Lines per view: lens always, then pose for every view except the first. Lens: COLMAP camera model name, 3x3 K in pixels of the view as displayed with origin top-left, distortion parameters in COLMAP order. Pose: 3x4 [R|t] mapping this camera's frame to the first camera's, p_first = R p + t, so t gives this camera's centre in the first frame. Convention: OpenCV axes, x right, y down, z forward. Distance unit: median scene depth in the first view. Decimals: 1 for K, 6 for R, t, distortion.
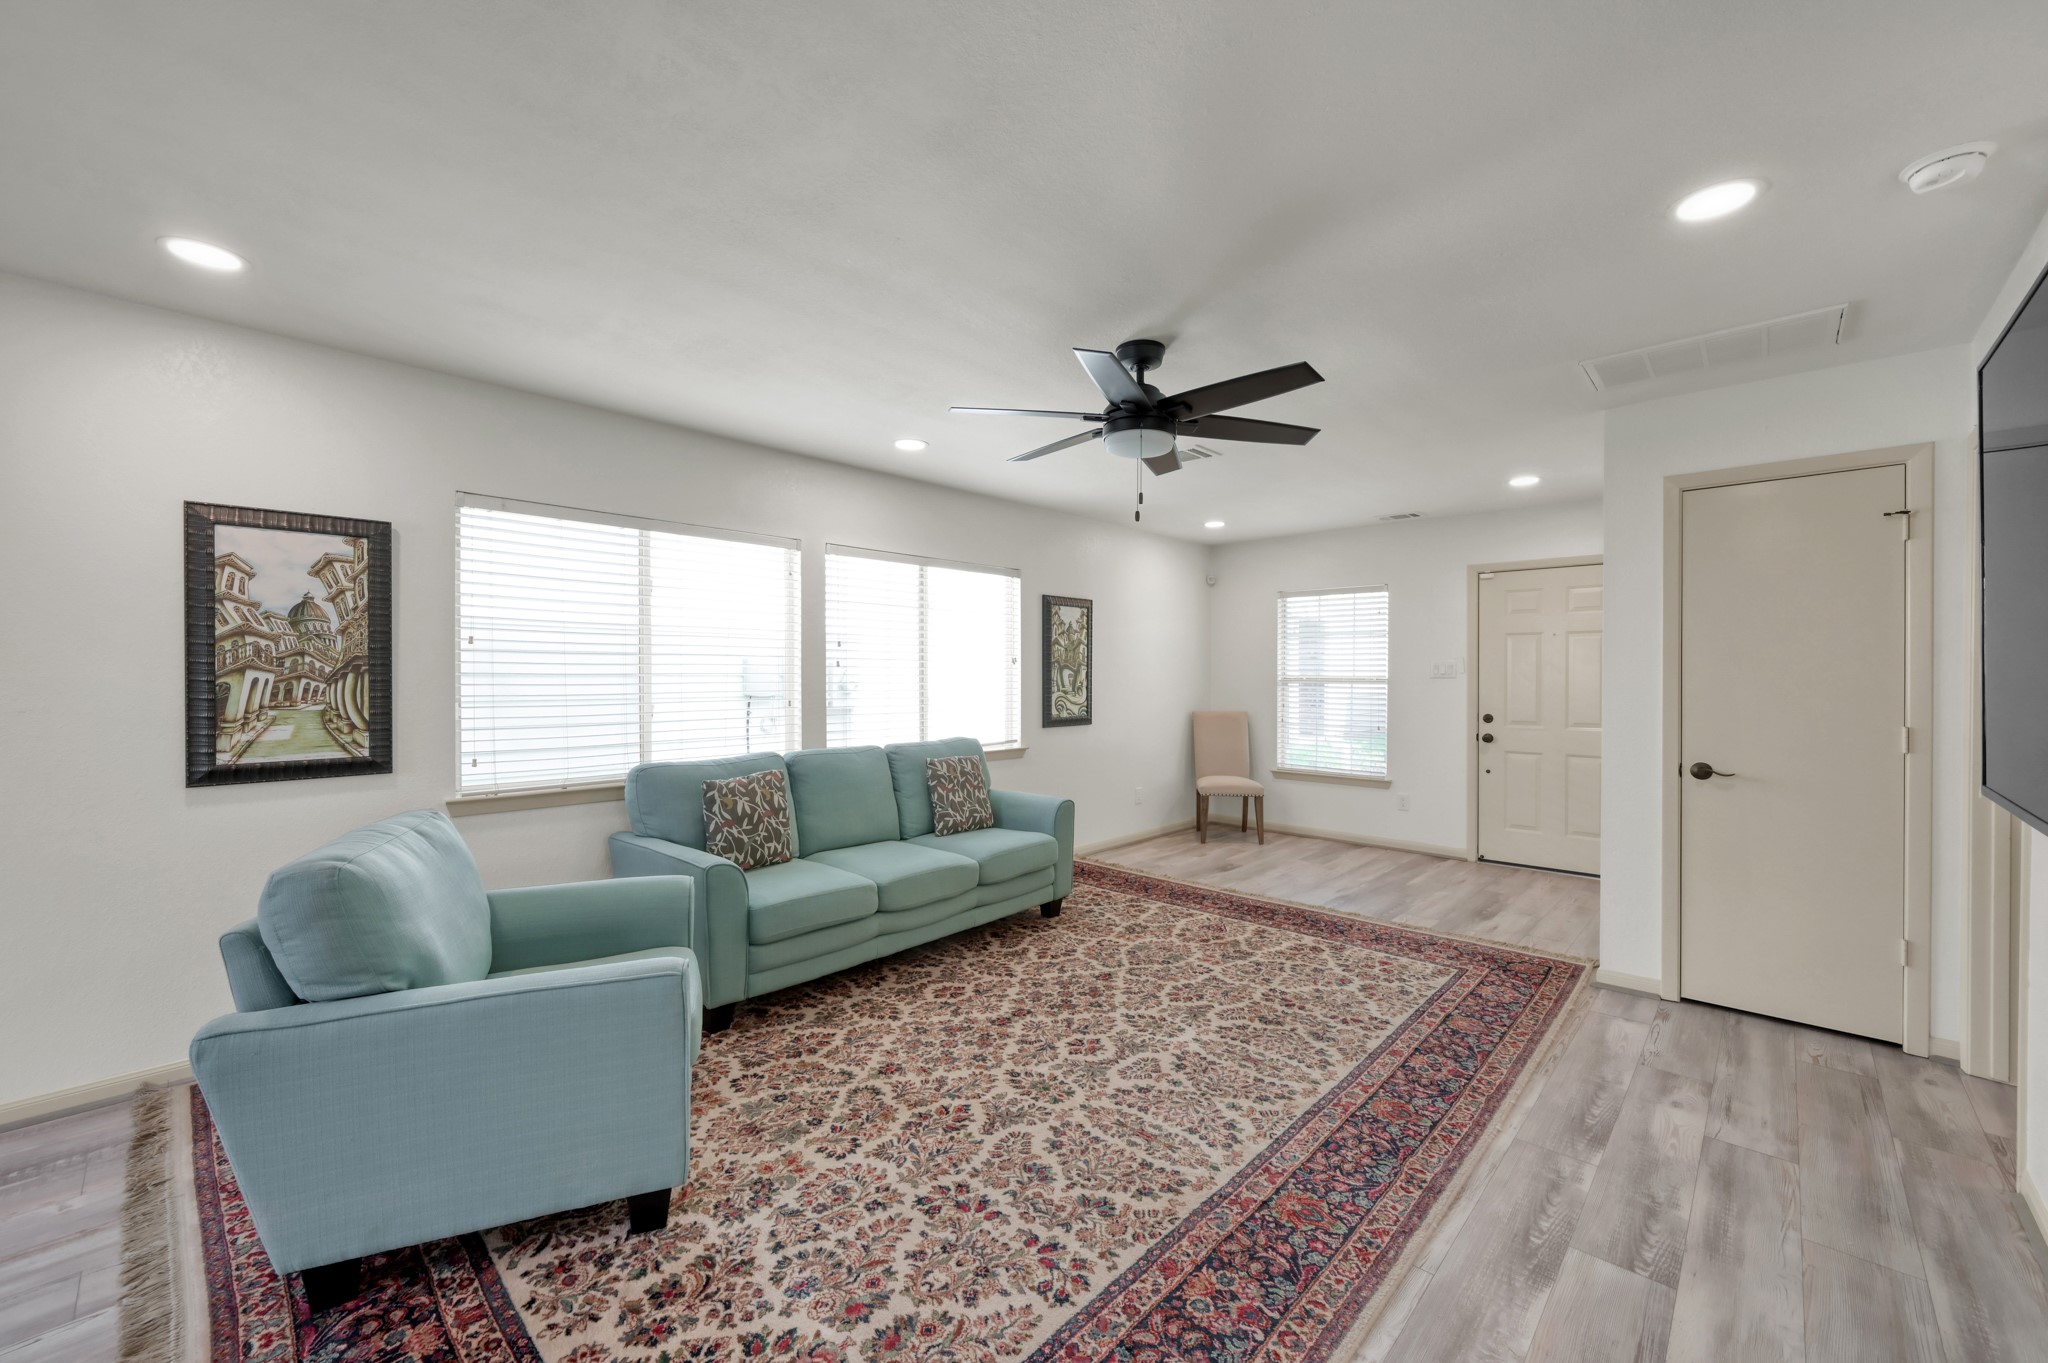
lens RADIAL K [[803.3, 0, 1028.7], [0, 803.3, 678.1], [0, 0, 1]] dist [-0.002312, 0.000916]
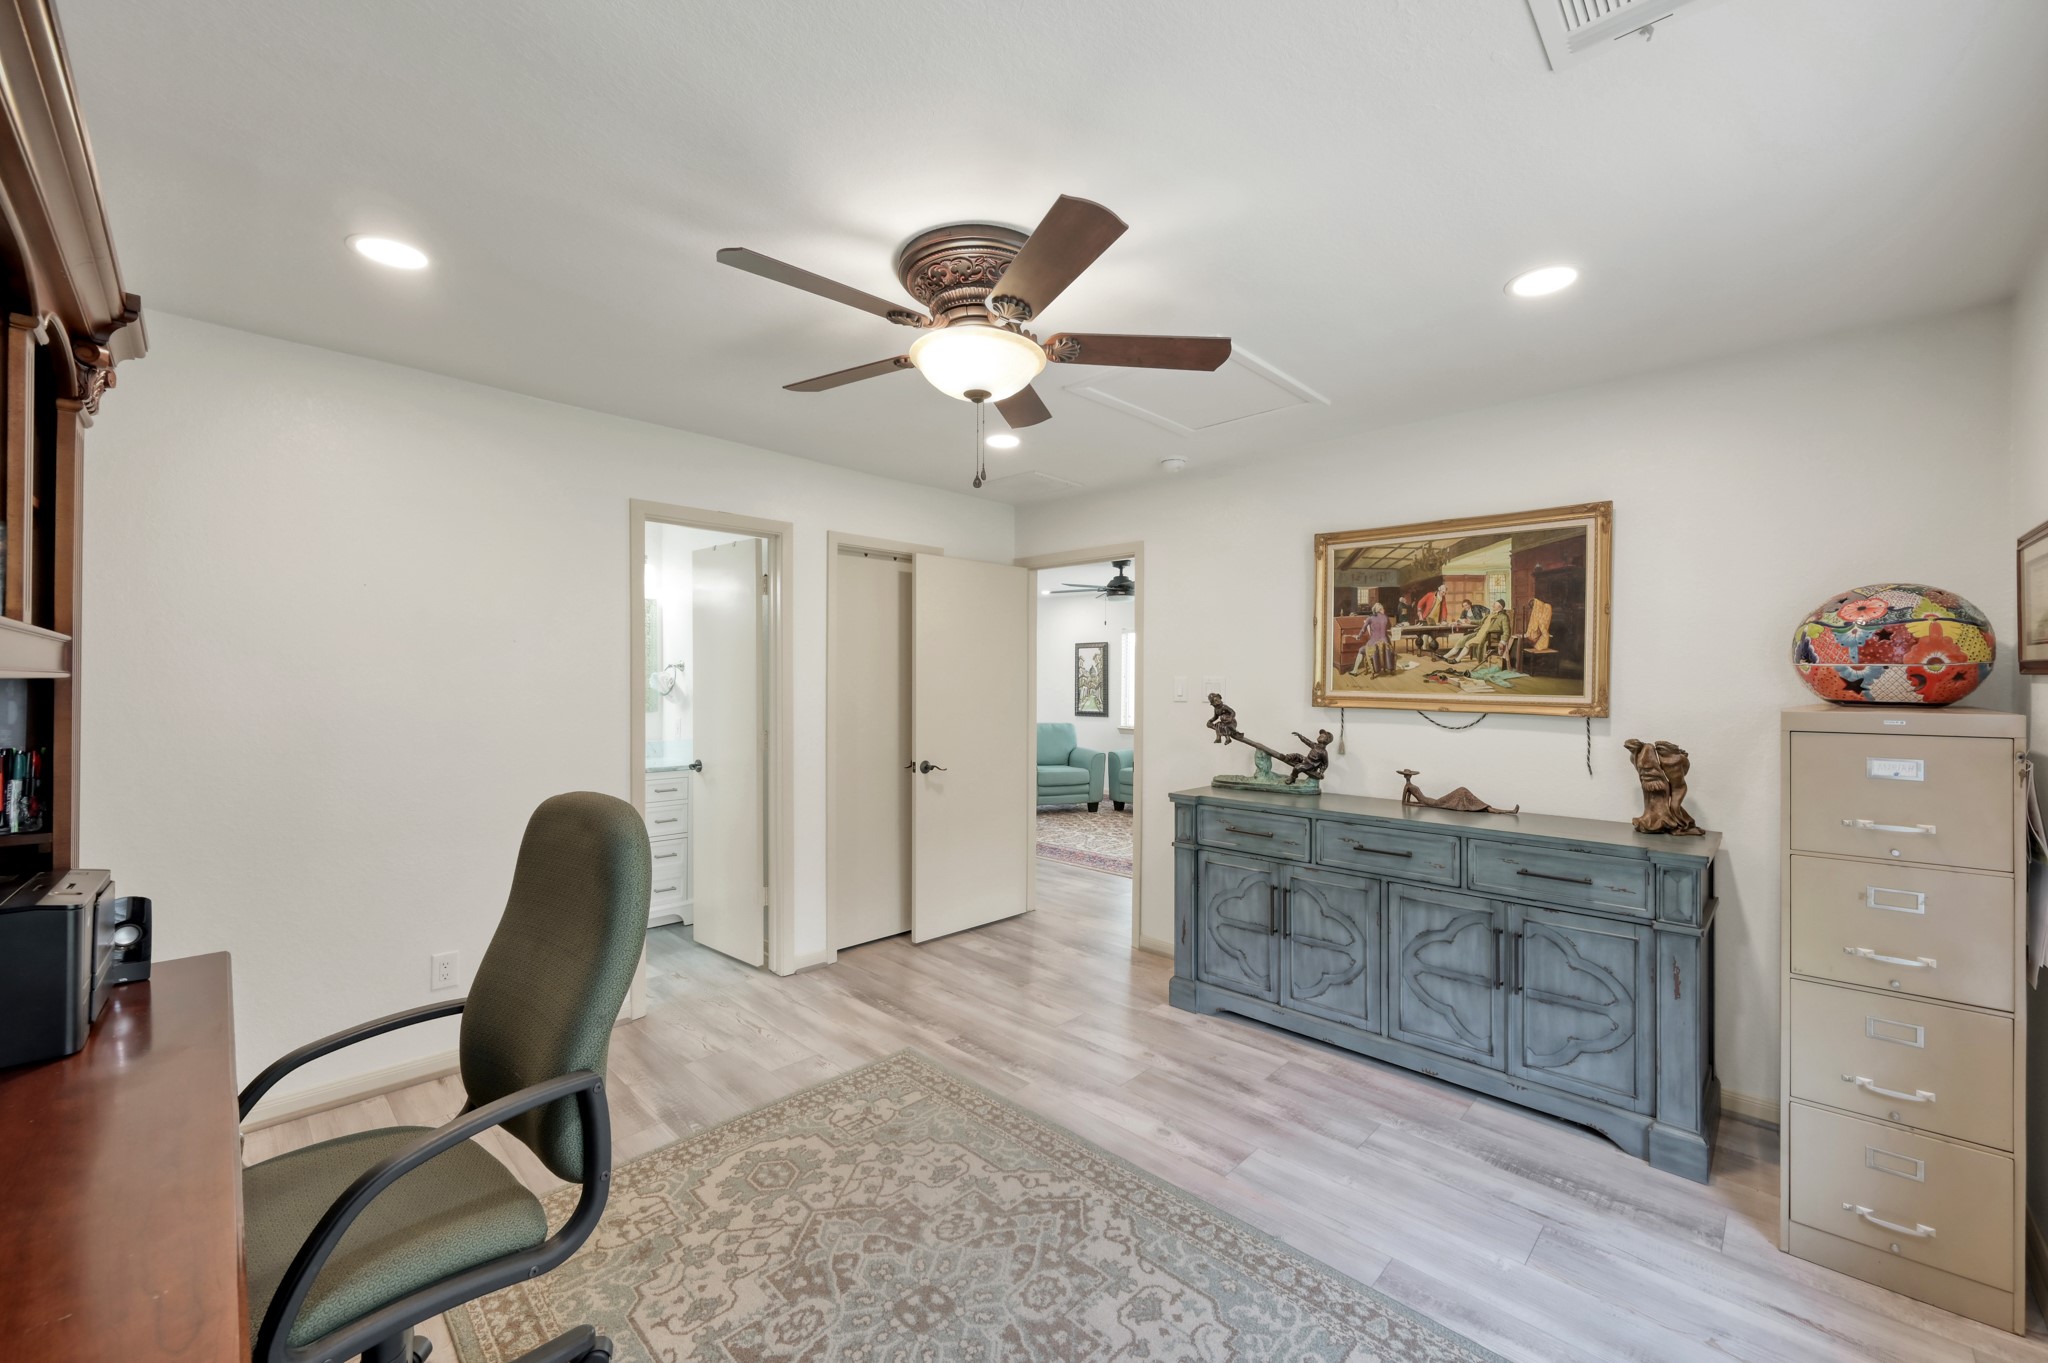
lens RADIAL K [[803.3, 0, 1019.6], [0, 803.3, 677.3], [0, 0, 1]] dist [-0.002312, 0.000916]
pose [[-0.021349, -0.000409, -0.999772, 2.413289], [-0.003685, 0.999993, -0.000330, -0.041315], [0.999765, 0.003677, -0.021350, 0.659364]]
